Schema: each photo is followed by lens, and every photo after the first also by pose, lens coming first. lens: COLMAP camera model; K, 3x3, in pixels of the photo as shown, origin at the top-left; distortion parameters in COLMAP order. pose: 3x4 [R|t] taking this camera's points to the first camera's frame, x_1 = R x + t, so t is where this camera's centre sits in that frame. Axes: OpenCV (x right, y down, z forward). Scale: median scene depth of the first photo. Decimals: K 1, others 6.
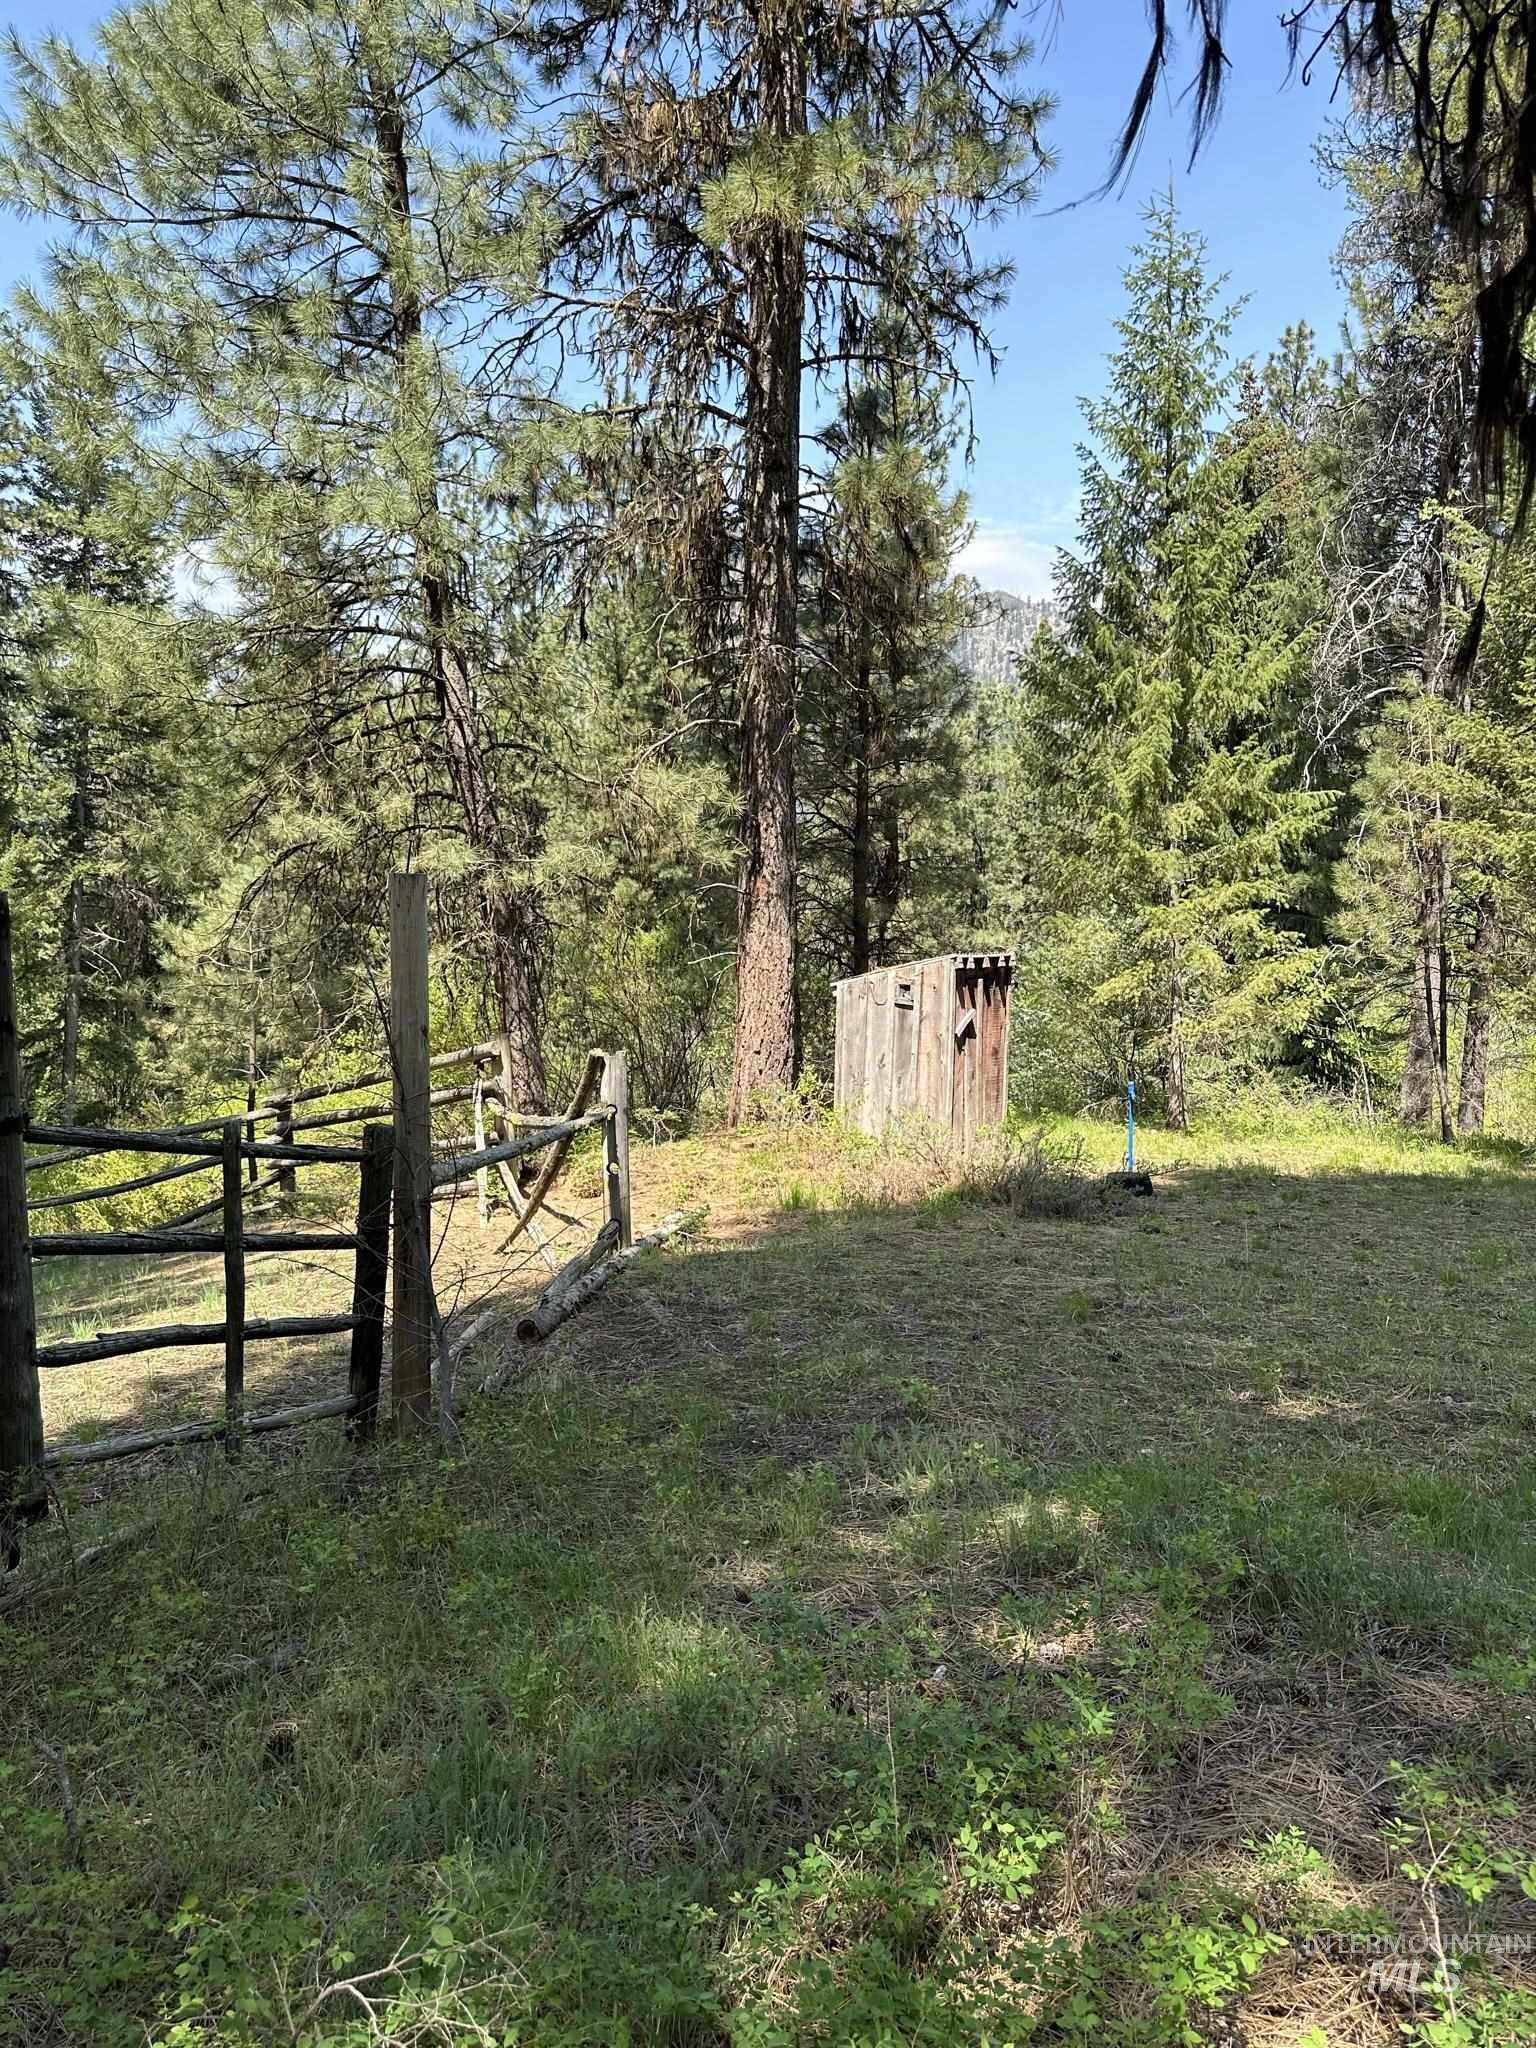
lens RADIAL K [[1426.5, 0, 760.3], [0, 1426.5, 1028.7], [0, 0, 1]] dist [0.060754, -0.074582]
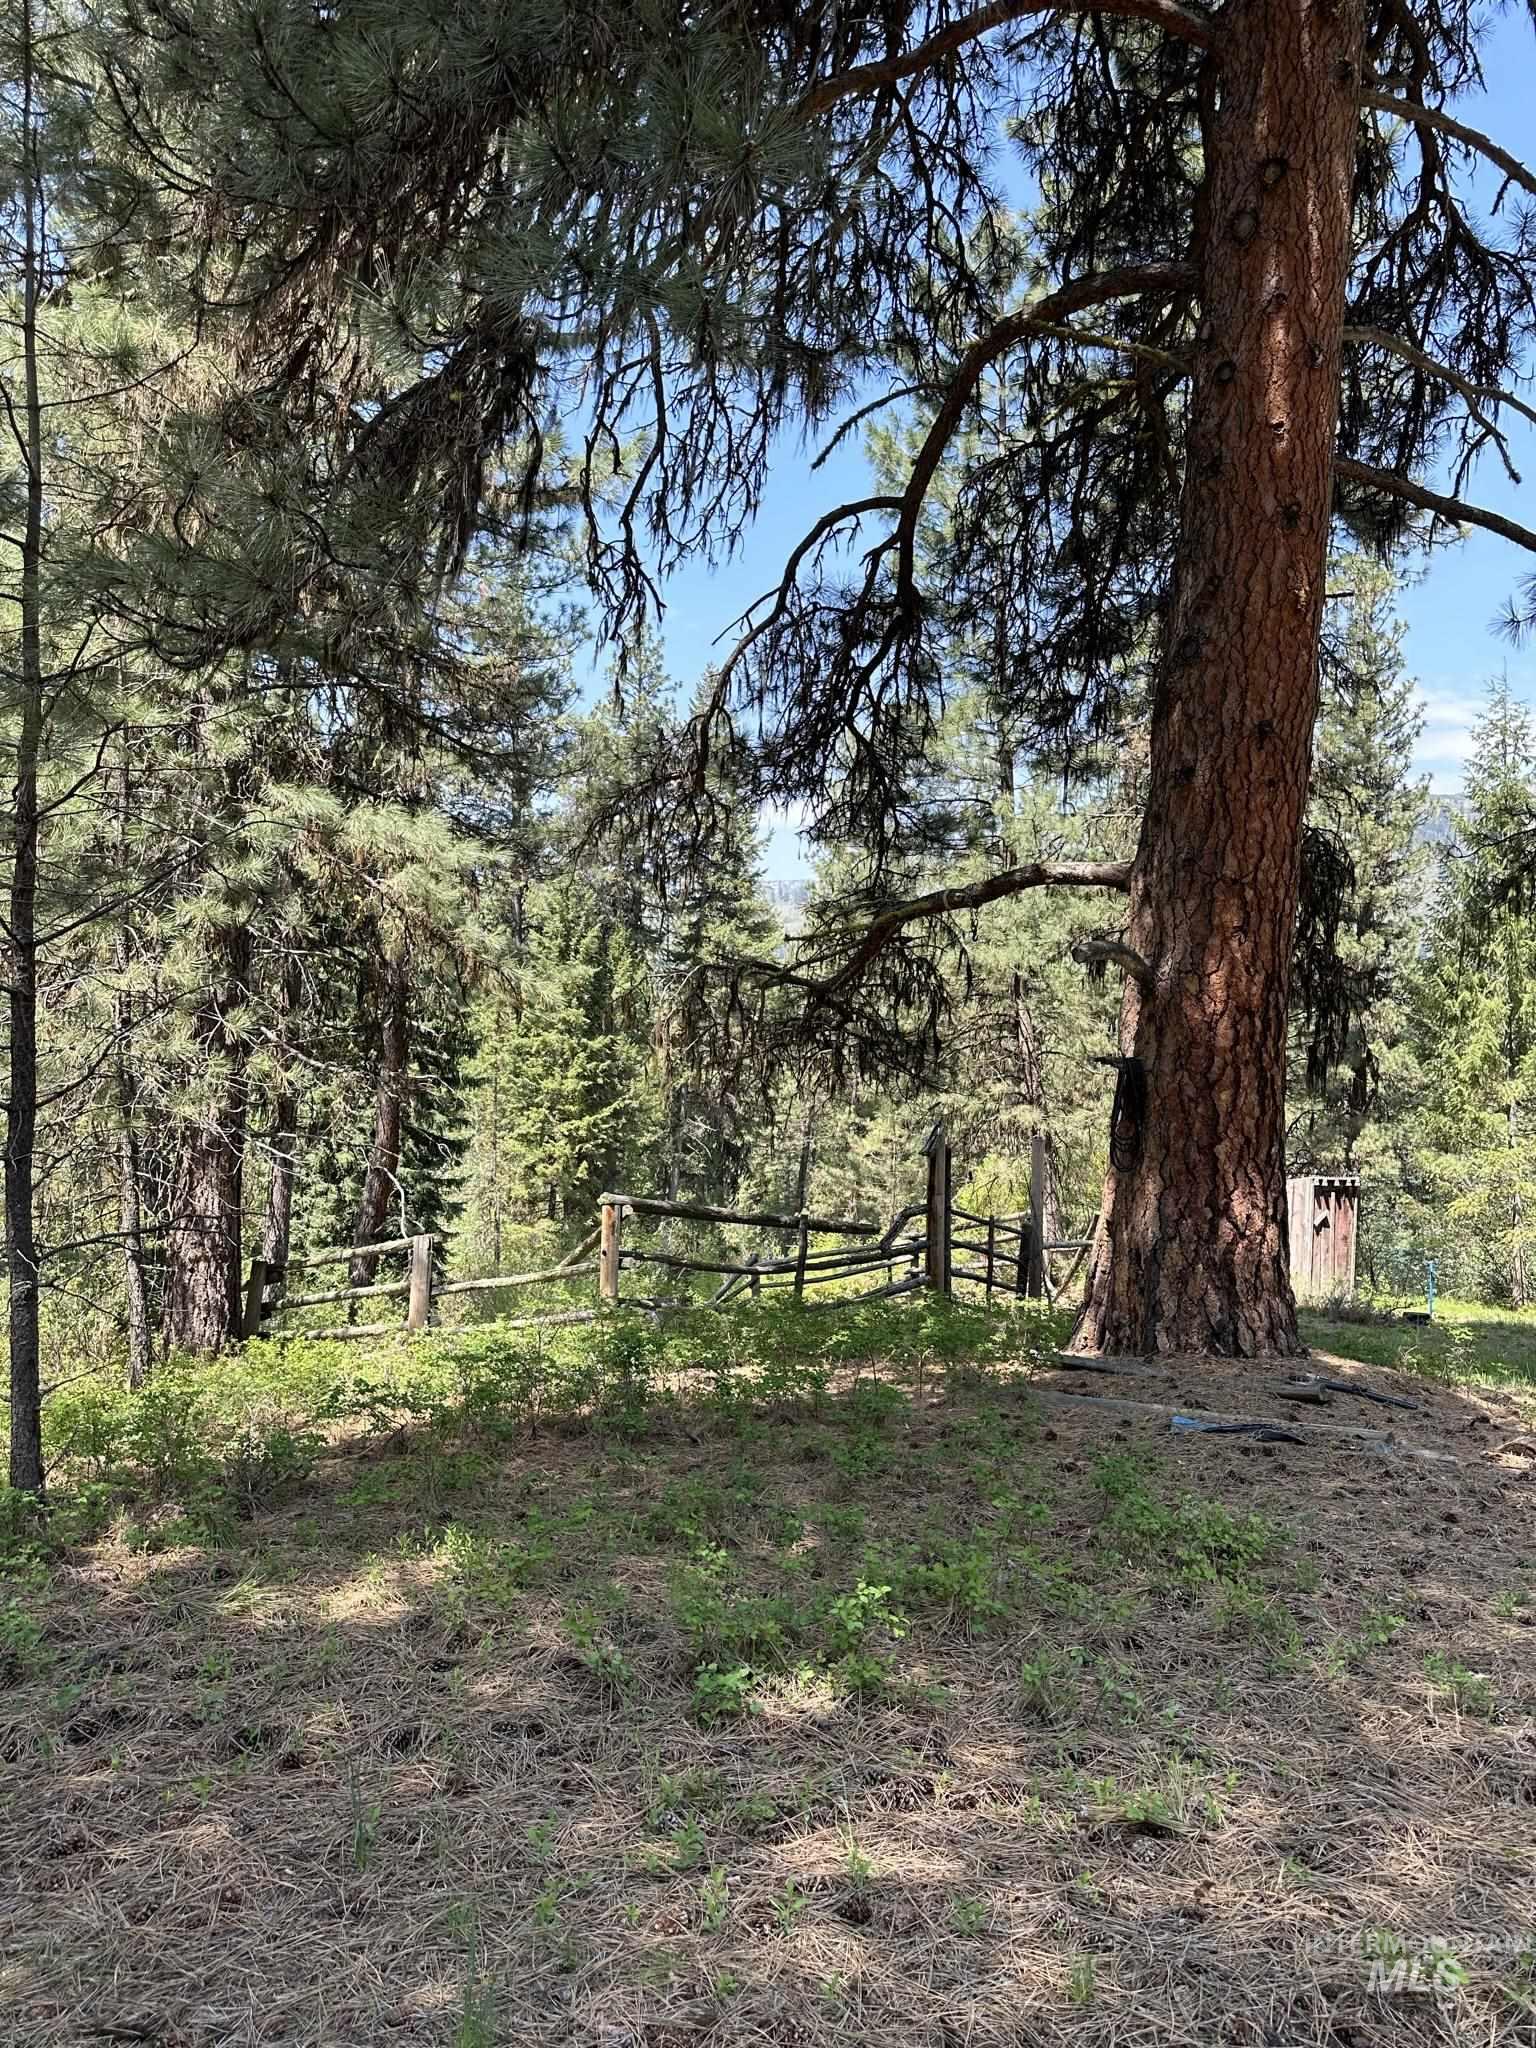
lens RADIAL K [[1429.9, 0, 756.4], [0, 1429.9, 1029.2], [0, 0, 1]] dist [0.153064, -0.249181]
pose [[0.944240, 0.021041, -0.328586, 0.023600], [-0.064559, 0.990416, -0.122098, 0.006121], [0.322868, 0.136503, 0.936549, -0.242144]]
